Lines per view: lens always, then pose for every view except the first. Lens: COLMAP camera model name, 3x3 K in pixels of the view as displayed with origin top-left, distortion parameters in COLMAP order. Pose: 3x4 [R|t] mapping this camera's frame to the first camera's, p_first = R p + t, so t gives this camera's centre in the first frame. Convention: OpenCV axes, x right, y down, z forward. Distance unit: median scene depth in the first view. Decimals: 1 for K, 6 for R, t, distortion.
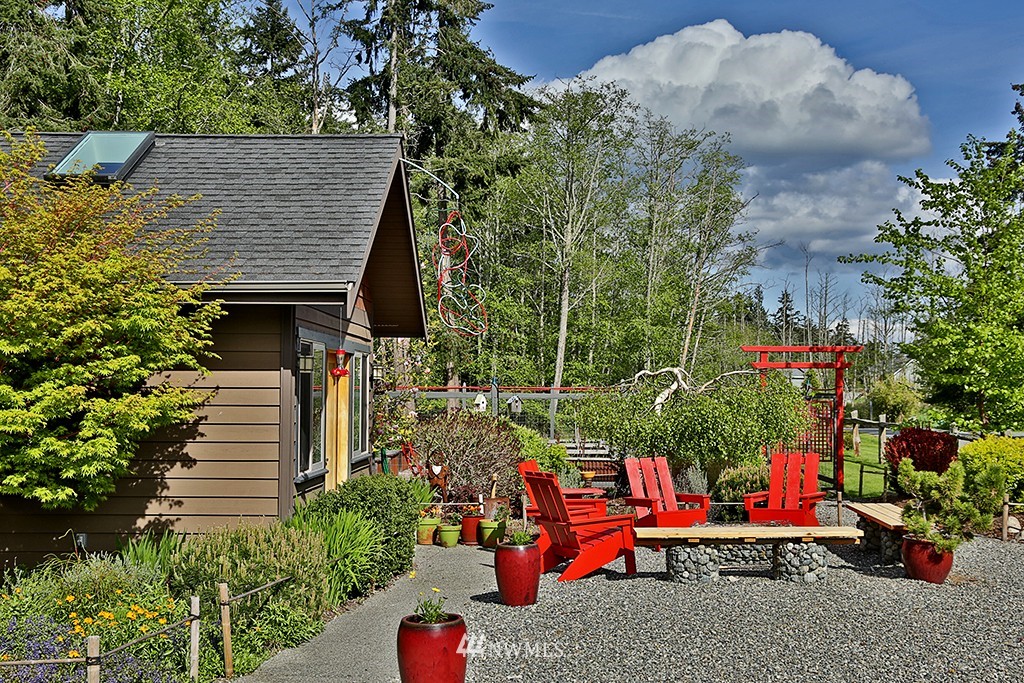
lens RADIAL K [[1328.5, 0, 512.5], [0, 1328.5, 341.0], [0, 0, 1]] dist [-0.006934, 0.000000]
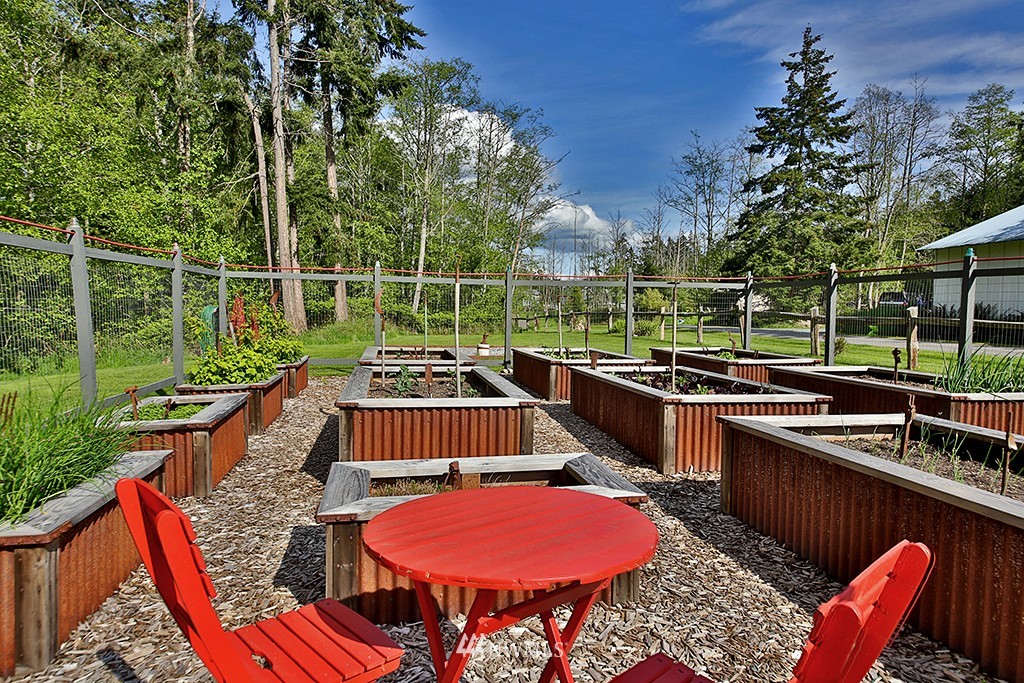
lens RADIAL K [[661.1, 0, 510.5], [0, 661.1, 341.8], [0, 0, 1]] dist [-0.002135, -0.000333]
pose [[0.971953, -0.002600, 0.235161, -0.034006], [-0.019146, 0.995745, 0.090145, 0.023386], [-0.234395, -0.092119, 0.967767, 0.440027]]
